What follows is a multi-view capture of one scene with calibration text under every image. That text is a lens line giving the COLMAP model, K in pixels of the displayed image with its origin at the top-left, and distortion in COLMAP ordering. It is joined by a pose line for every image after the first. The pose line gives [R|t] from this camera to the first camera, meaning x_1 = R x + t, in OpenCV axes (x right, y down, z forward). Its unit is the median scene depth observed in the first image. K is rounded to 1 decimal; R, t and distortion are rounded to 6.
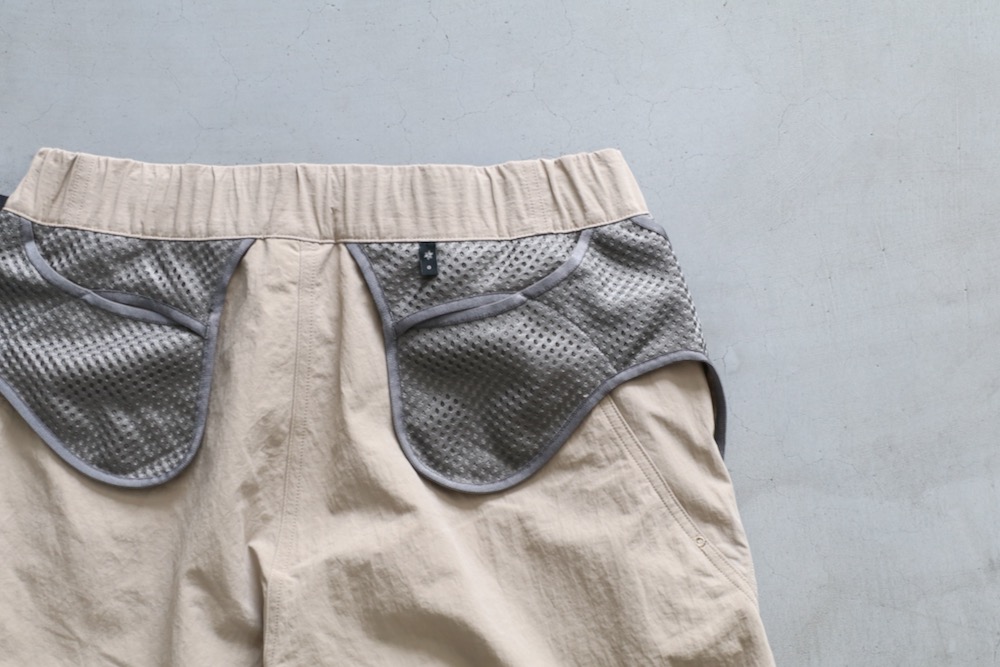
lens RADIAL K [[1343.4, 0, 500.0], [0, 1343.4, 333.5], [0, 0, 1]] dist [-0.051152, -0.031569]
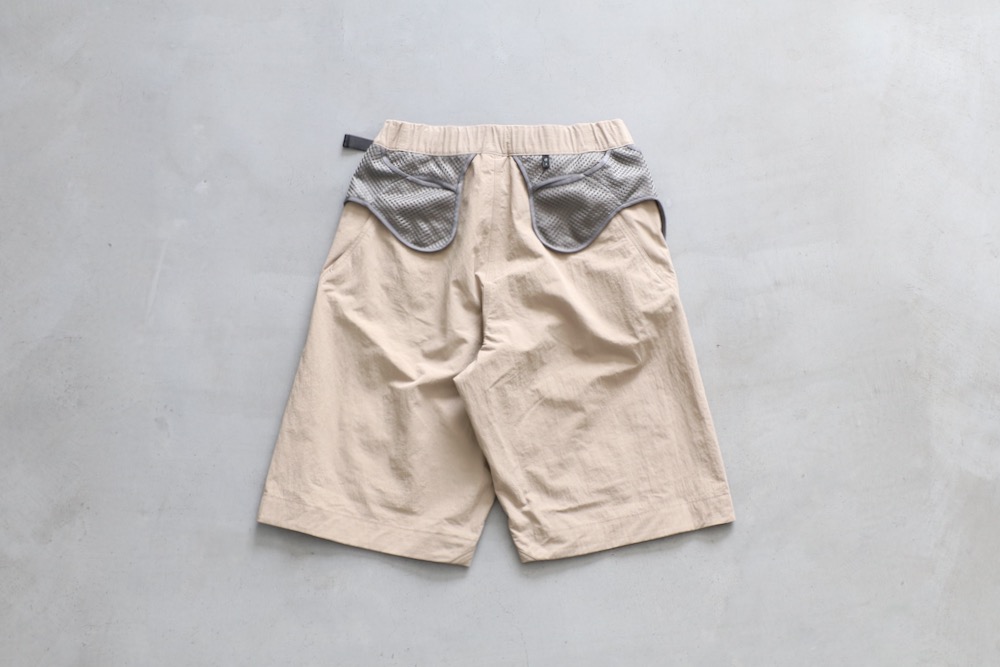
lens RADIAL K [[1141.3, 0, 503.2], [0, 1141.3, 295.4], [0, 0, 1]] dist [-0.015113, -0.004392]
pose [[0.999706, -0.005040, -0.023708, -0.084229], [0.003424, 0.997699, -0.067707, 0.341014], [0.023995, 0.067606, 0.997424, -1.118553]]
